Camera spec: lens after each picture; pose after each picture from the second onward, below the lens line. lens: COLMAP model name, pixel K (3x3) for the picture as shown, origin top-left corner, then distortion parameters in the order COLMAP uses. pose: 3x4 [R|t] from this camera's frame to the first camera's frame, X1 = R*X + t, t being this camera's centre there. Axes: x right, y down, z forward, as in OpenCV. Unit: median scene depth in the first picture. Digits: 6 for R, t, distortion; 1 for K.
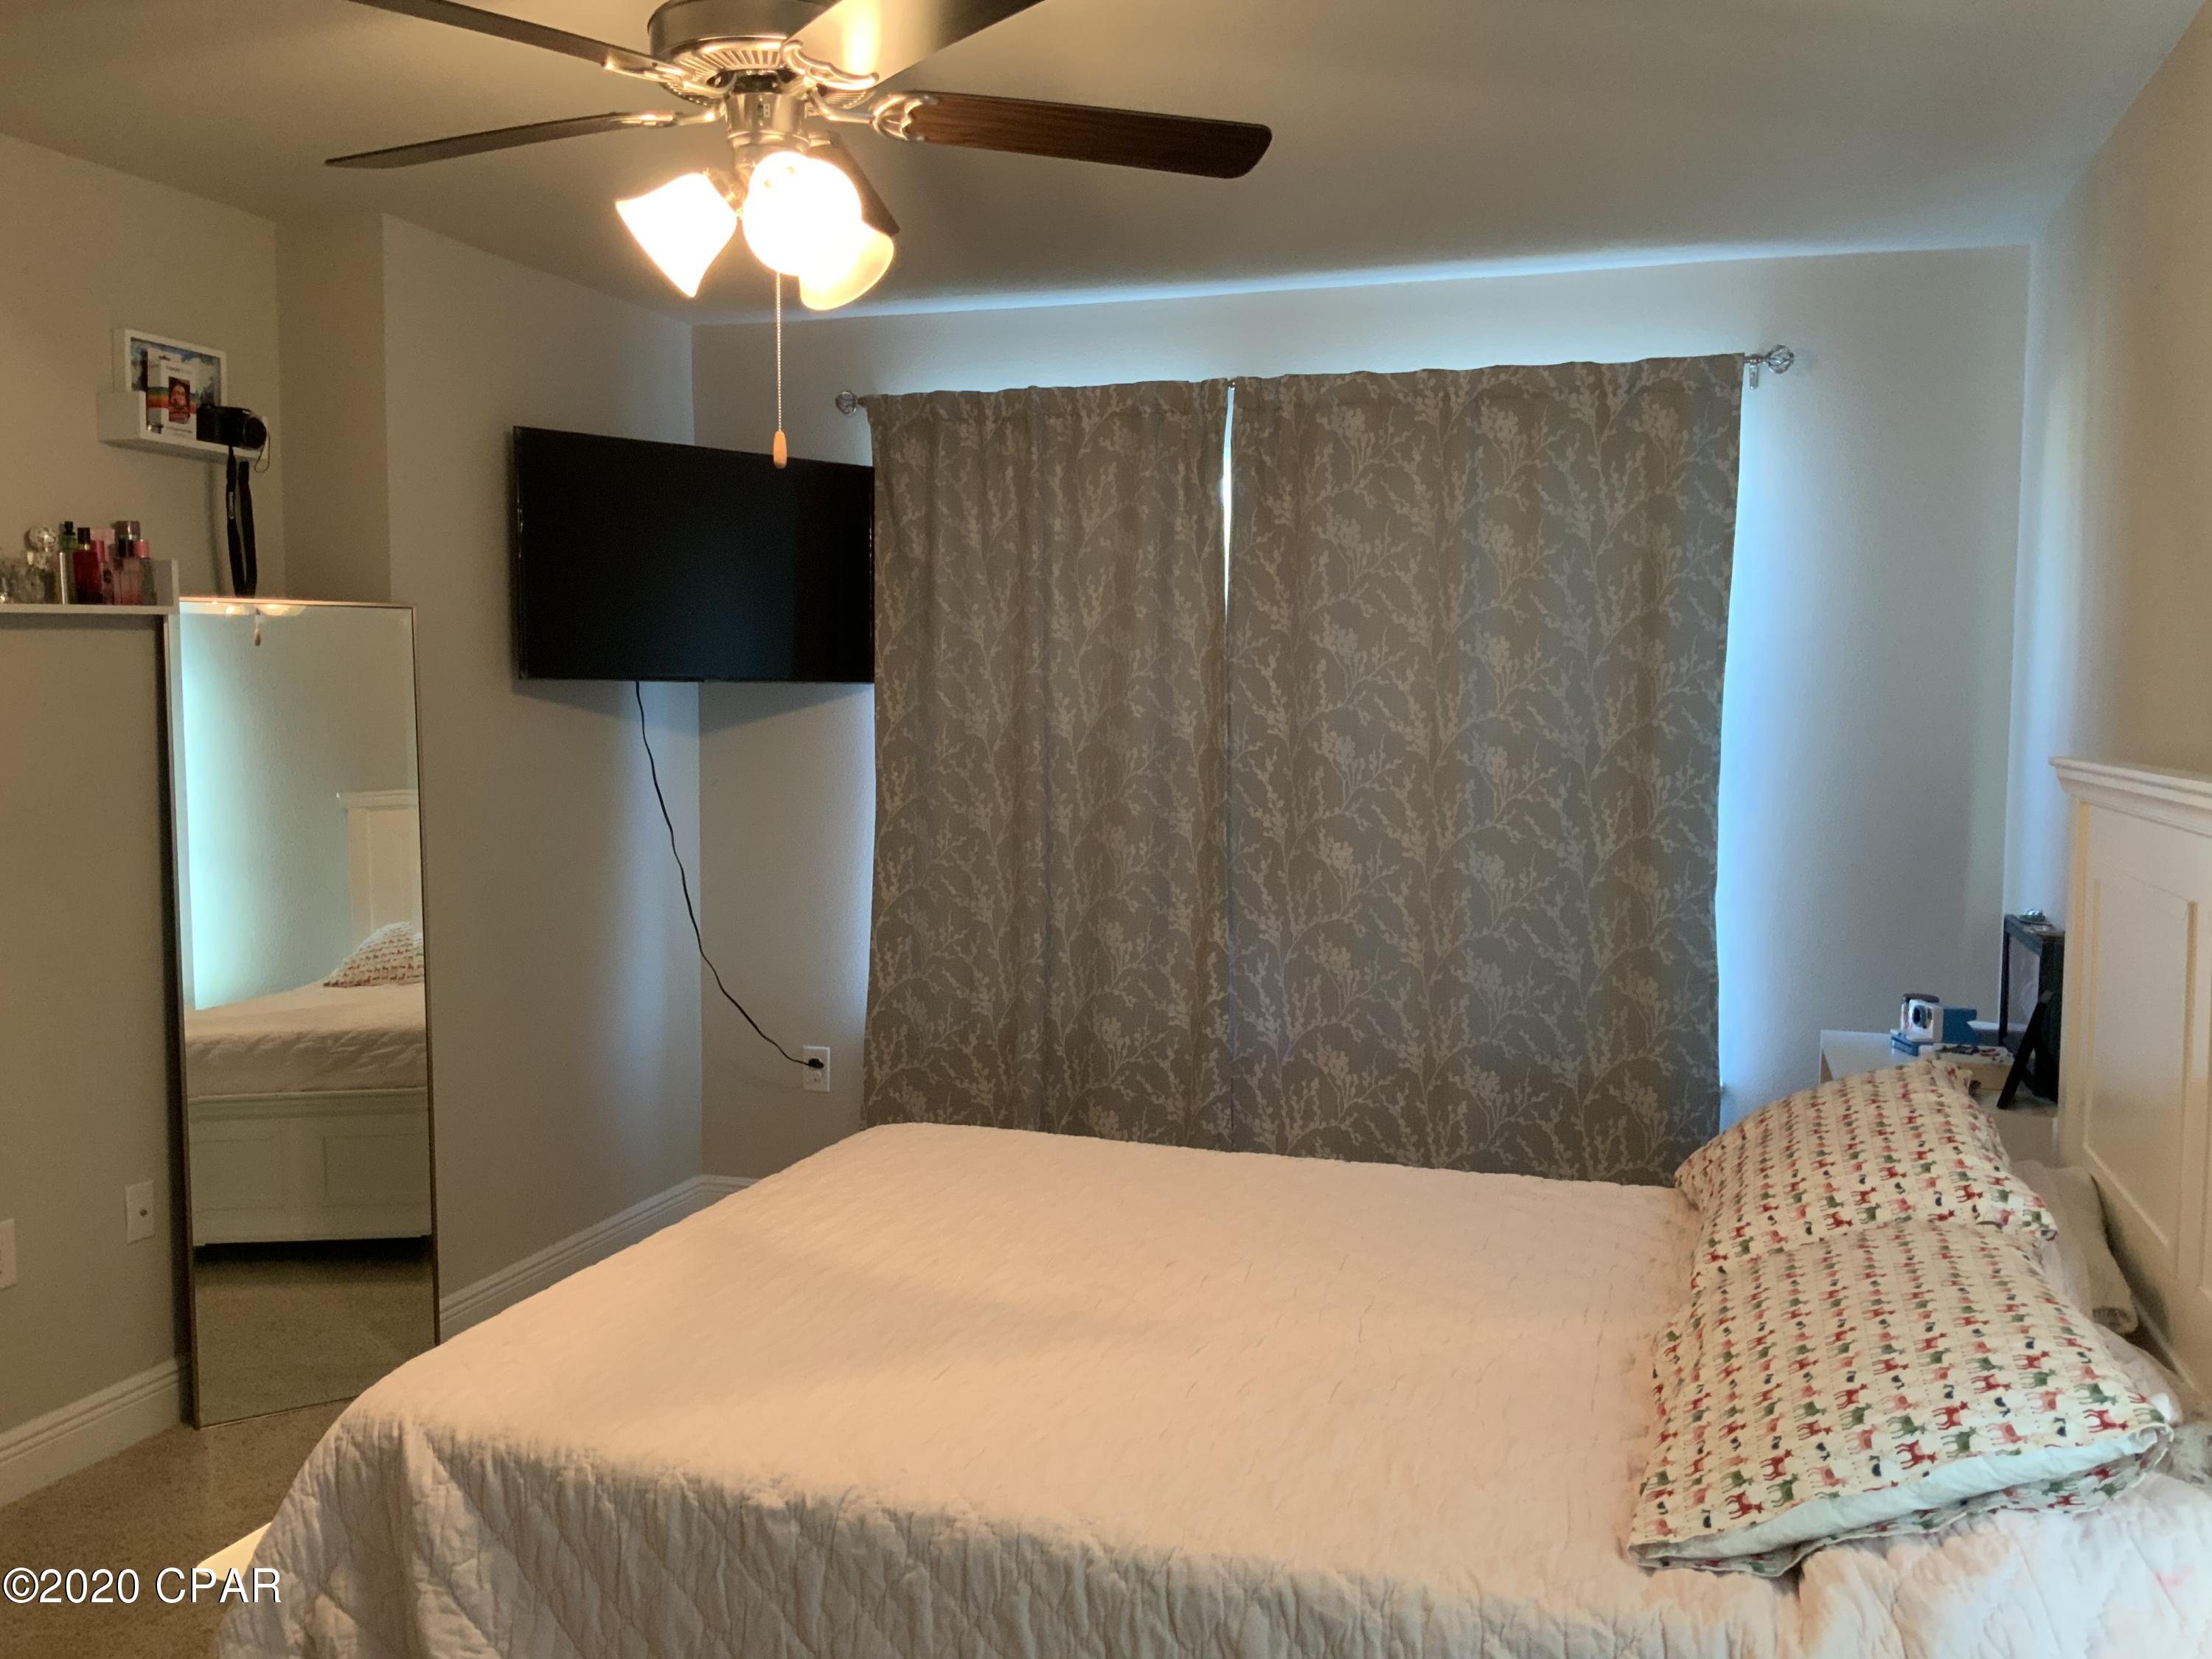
lens RADIAL K [[1838.4, 0, 1113.8], [0, 1838.4, 838.1], [0, 0, 1]] dist [0.067909, -0.128818]
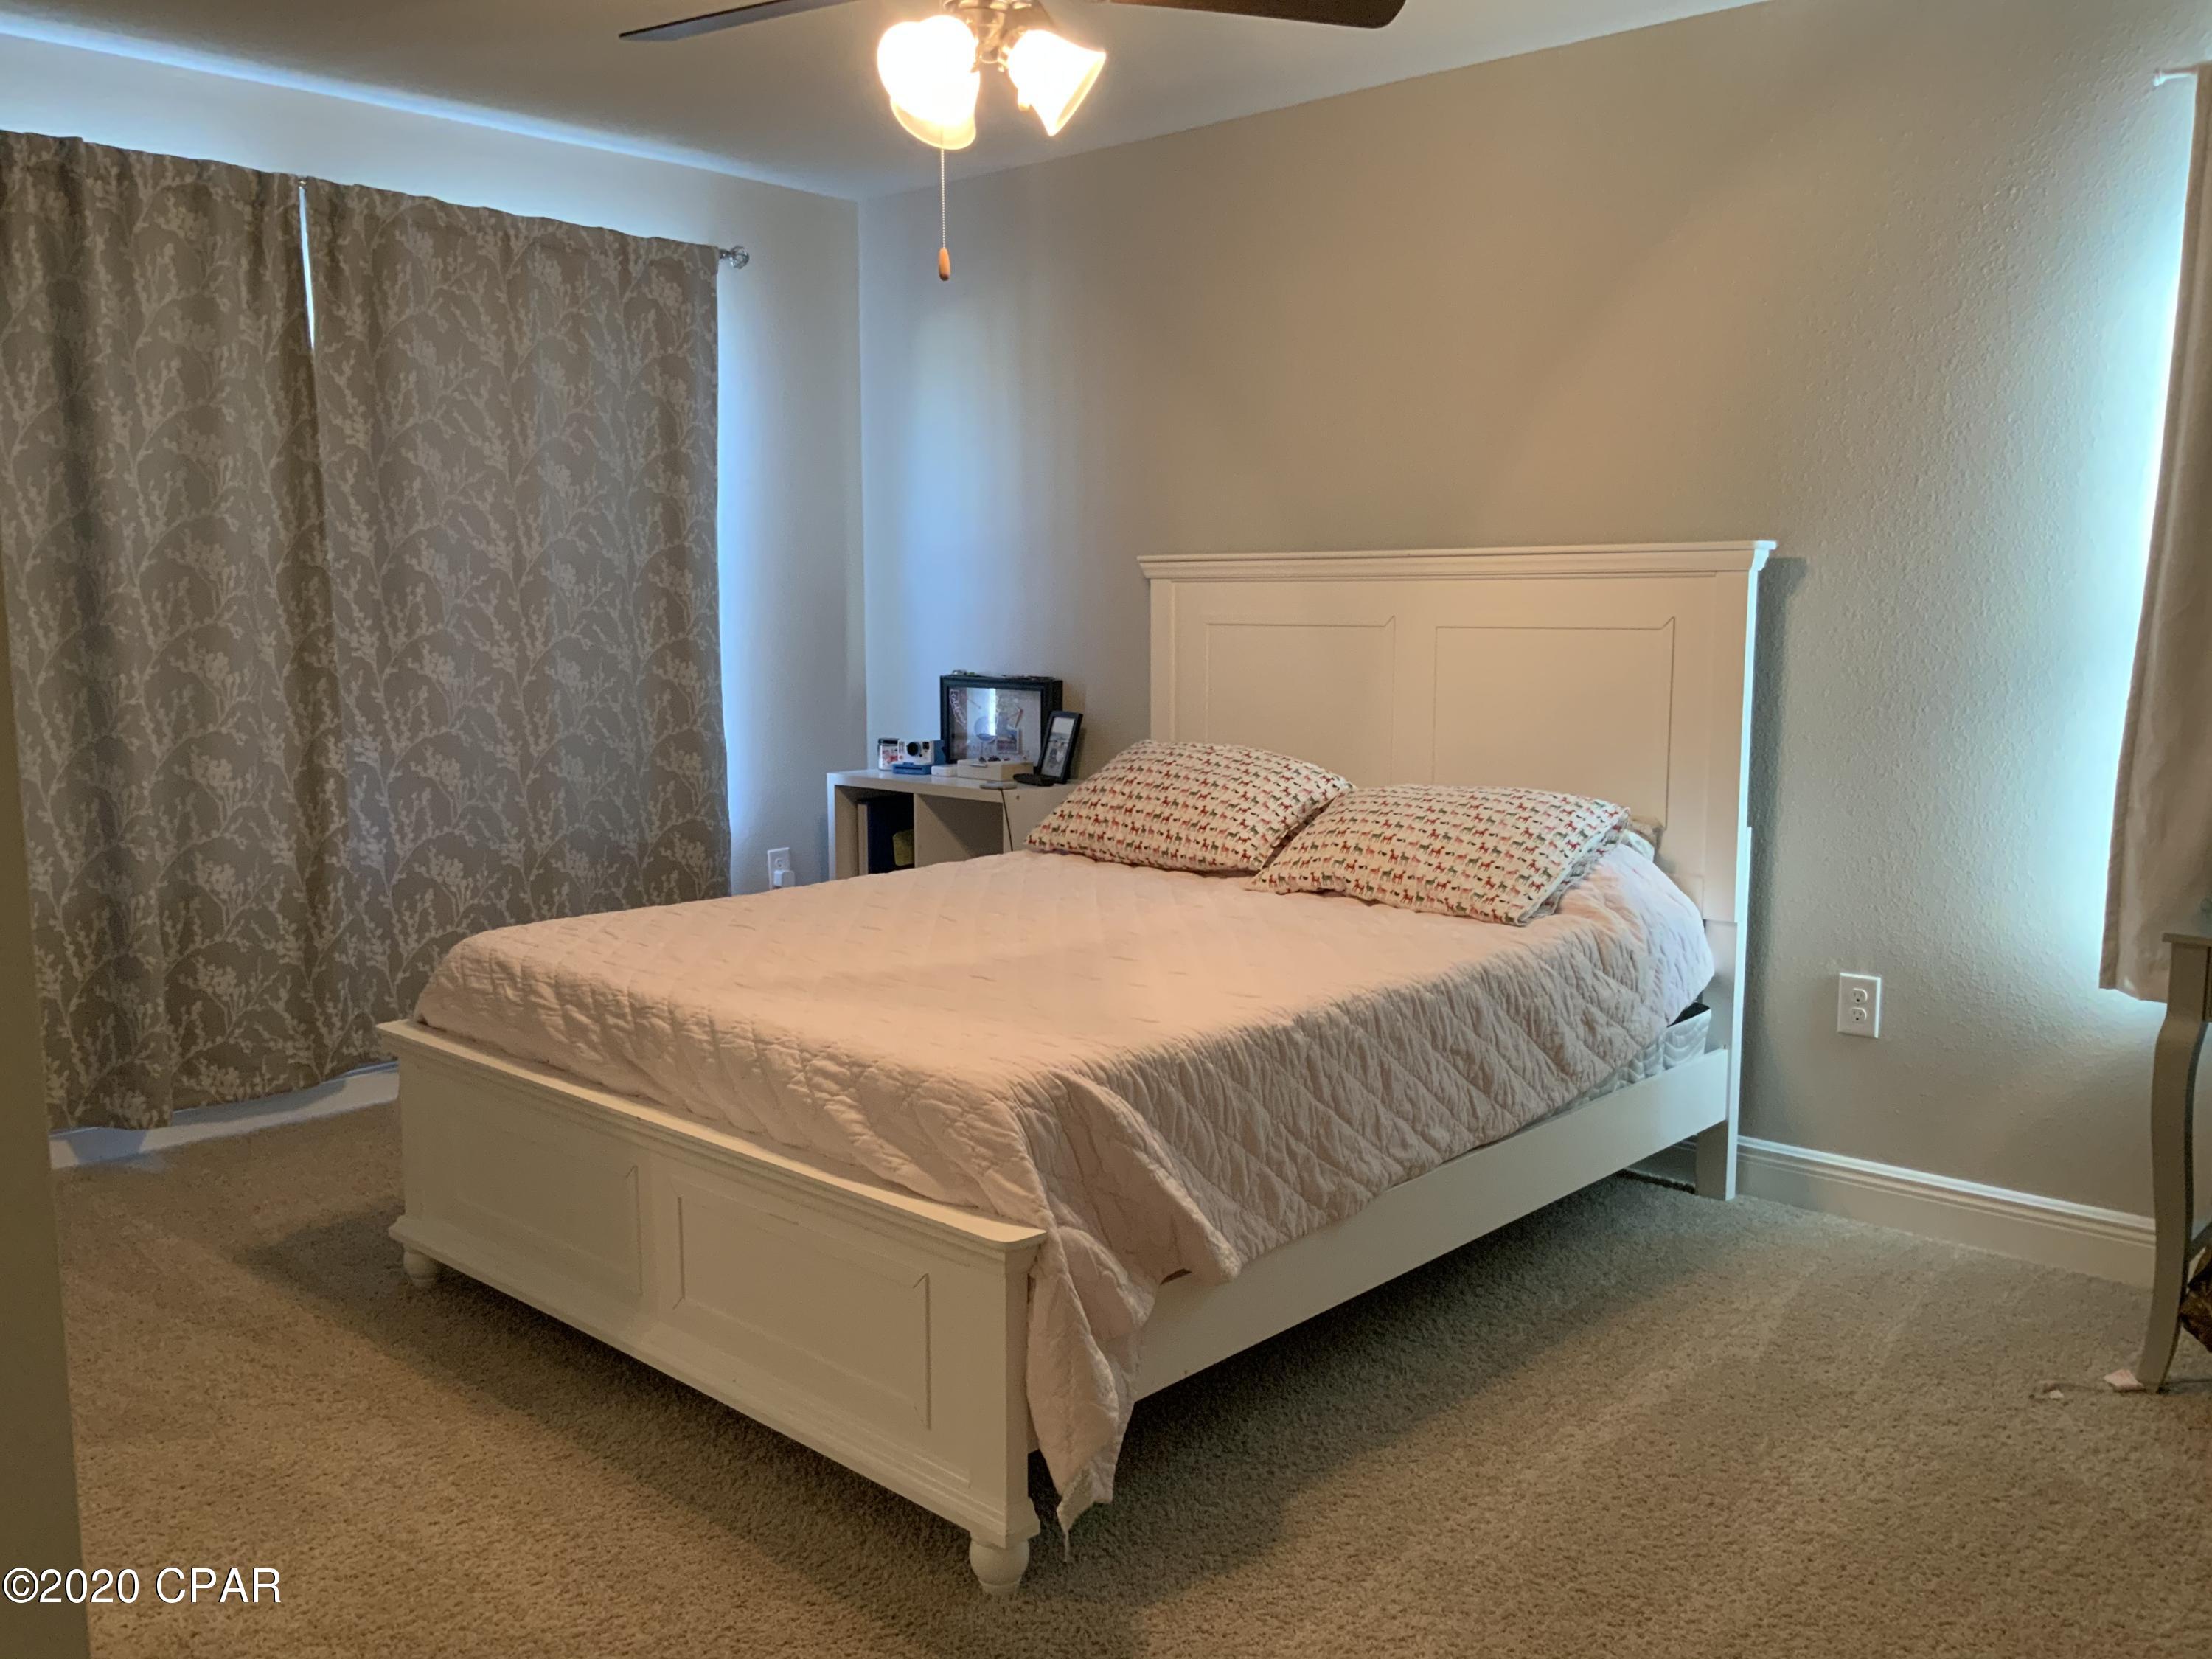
lens RADIAL K [[1838.4, 0, 1117.4], [0, 1838.4, 835.9], [0, 0, 1]] dist [0.067909, -0.128818]
pose [[0.403971, -0.126379, 0.906000, -0.694641], [0.074228, 0.991674, 0.105232, 0.021033], [-0.911755, 0.024739, 0.409988, 0.233120]]
